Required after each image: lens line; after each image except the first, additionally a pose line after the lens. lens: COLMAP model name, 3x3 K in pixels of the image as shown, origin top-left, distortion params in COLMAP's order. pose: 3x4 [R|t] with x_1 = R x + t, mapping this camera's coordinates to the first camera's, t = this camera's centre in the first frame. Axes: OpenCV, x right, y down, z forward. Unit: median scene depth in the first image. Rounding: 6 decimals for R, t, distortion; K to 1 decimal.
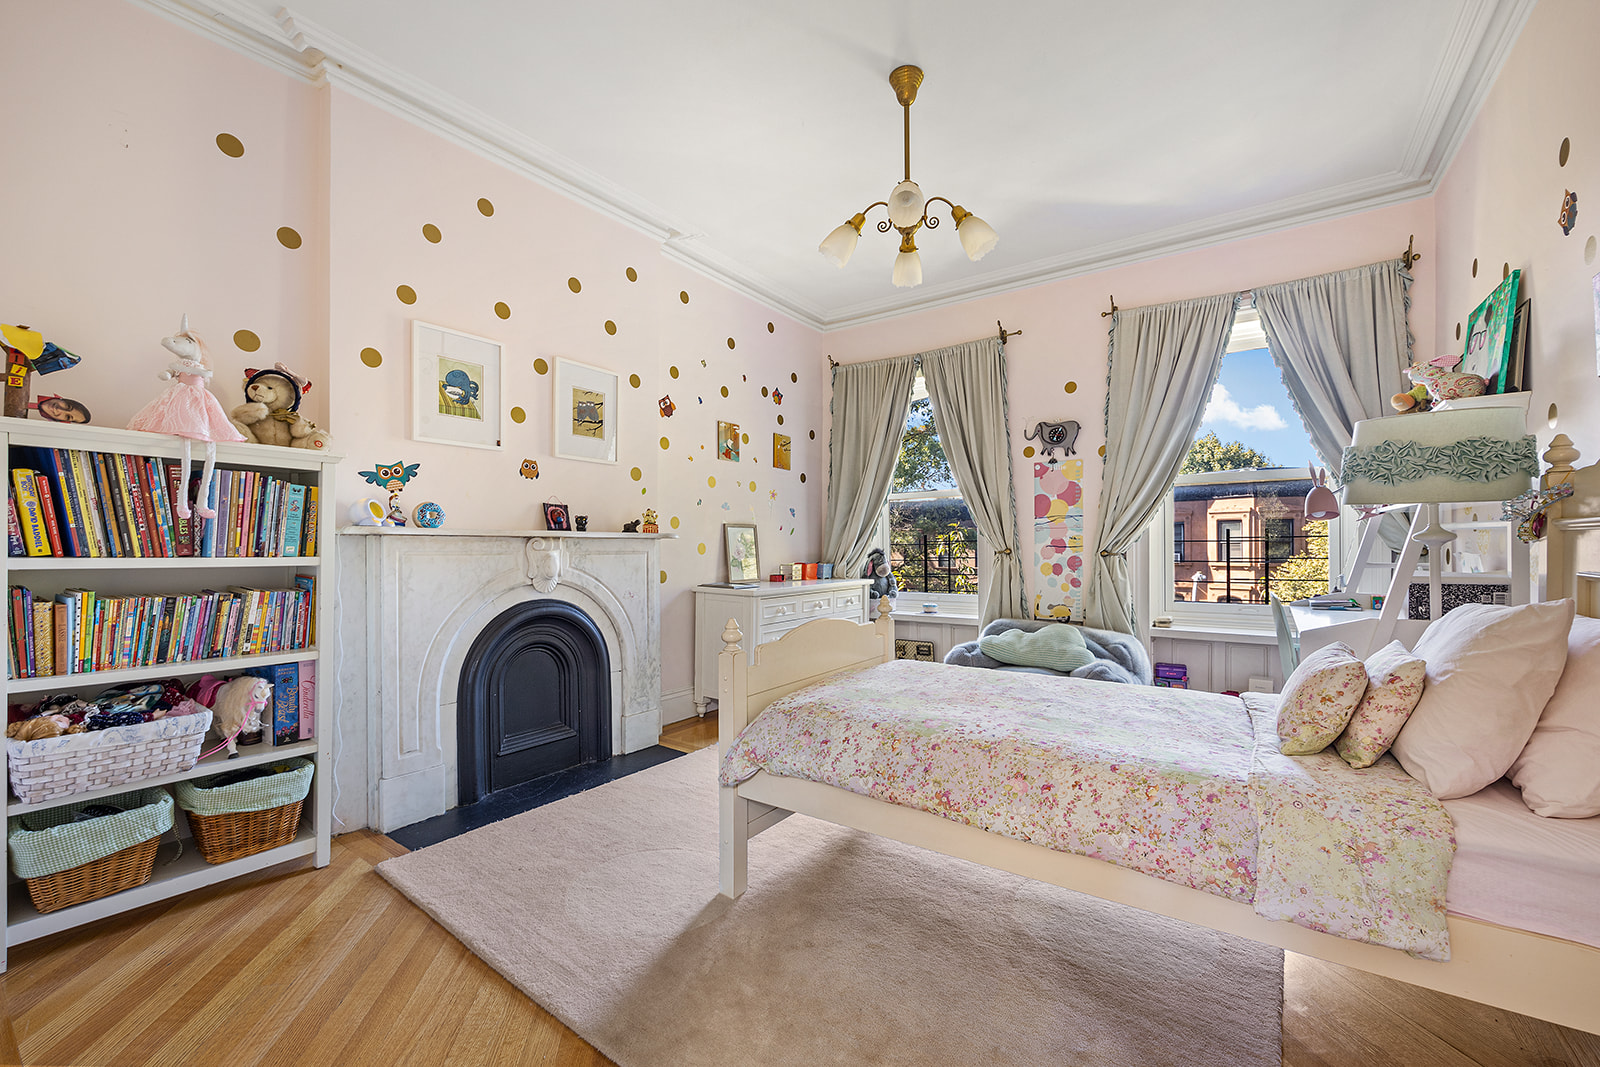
lens RADIAL K [[647.9, 0, 799.0], [0, 647.9, 539.3], [0, 0, 1]] dist [0.002183, 0.000165]
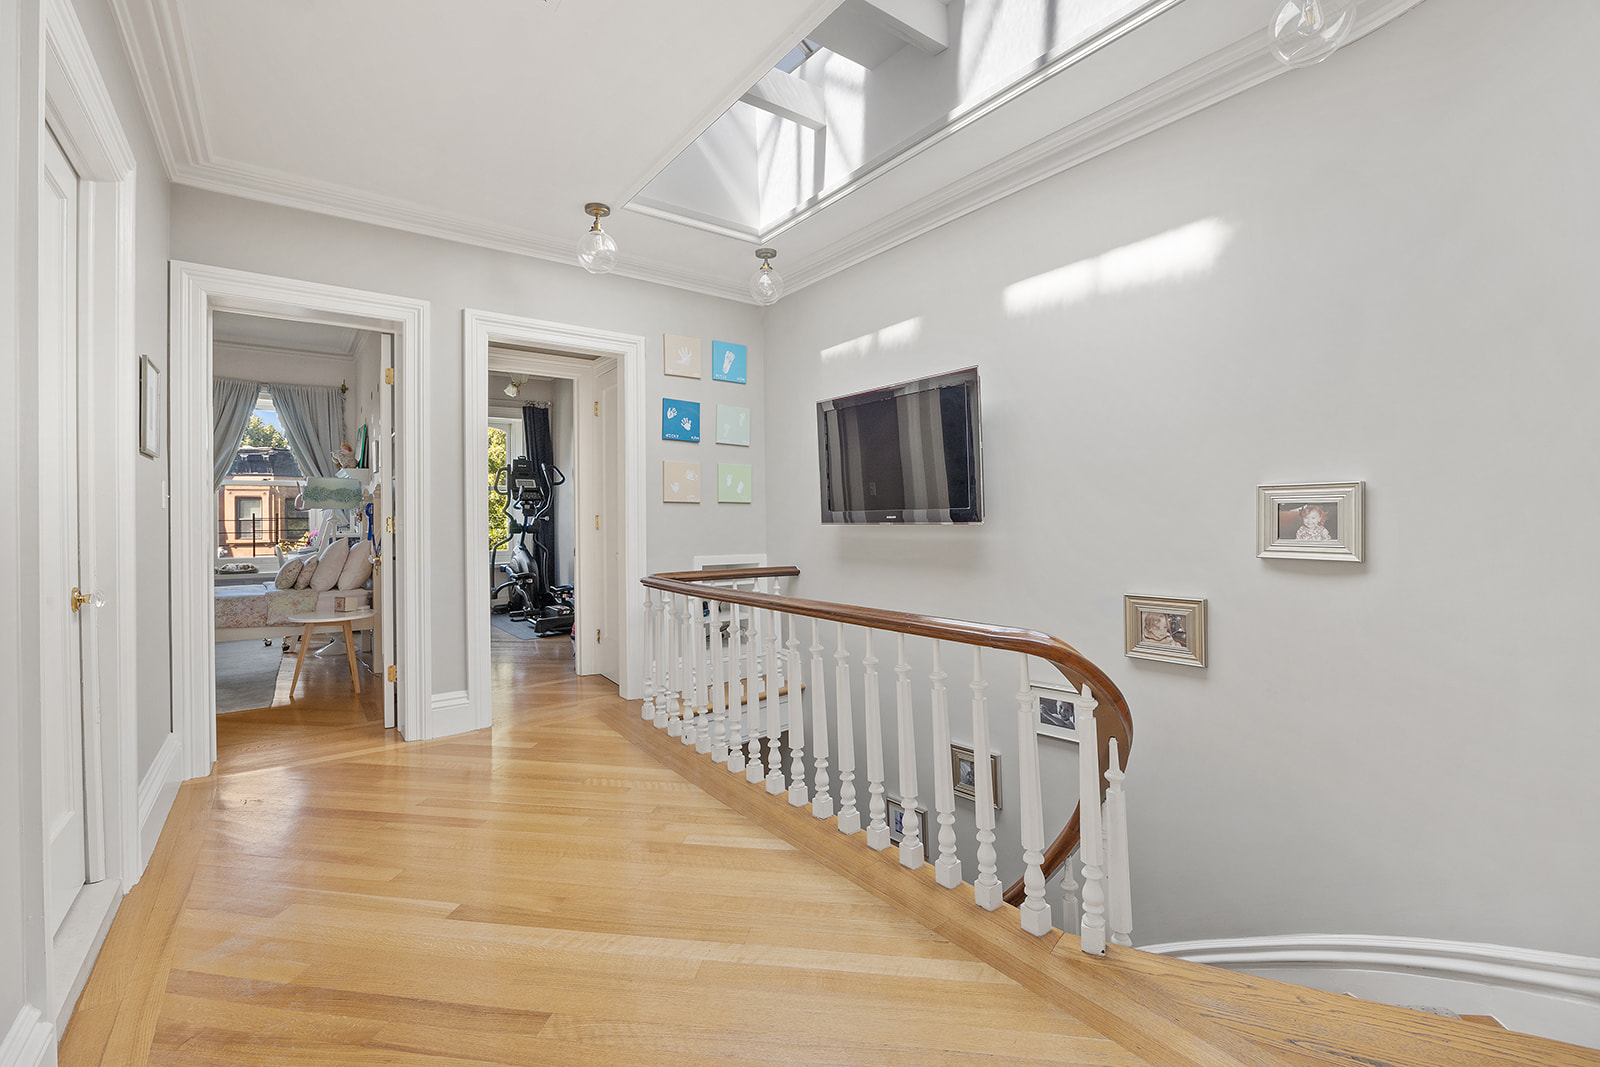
lens RADIAL K [[700.6, 0, 799.1], [0, 700.6, 528.3], [0, 0, 1]] dist [0.000781, 0.000073]
pose [[0.311925, -0.008956, 0.950065, -0.781569], [-0.008238, 0.999892, 0.012130, -0.014280], [-0.950071, -0.011611, 0.311817, -1.138355]]
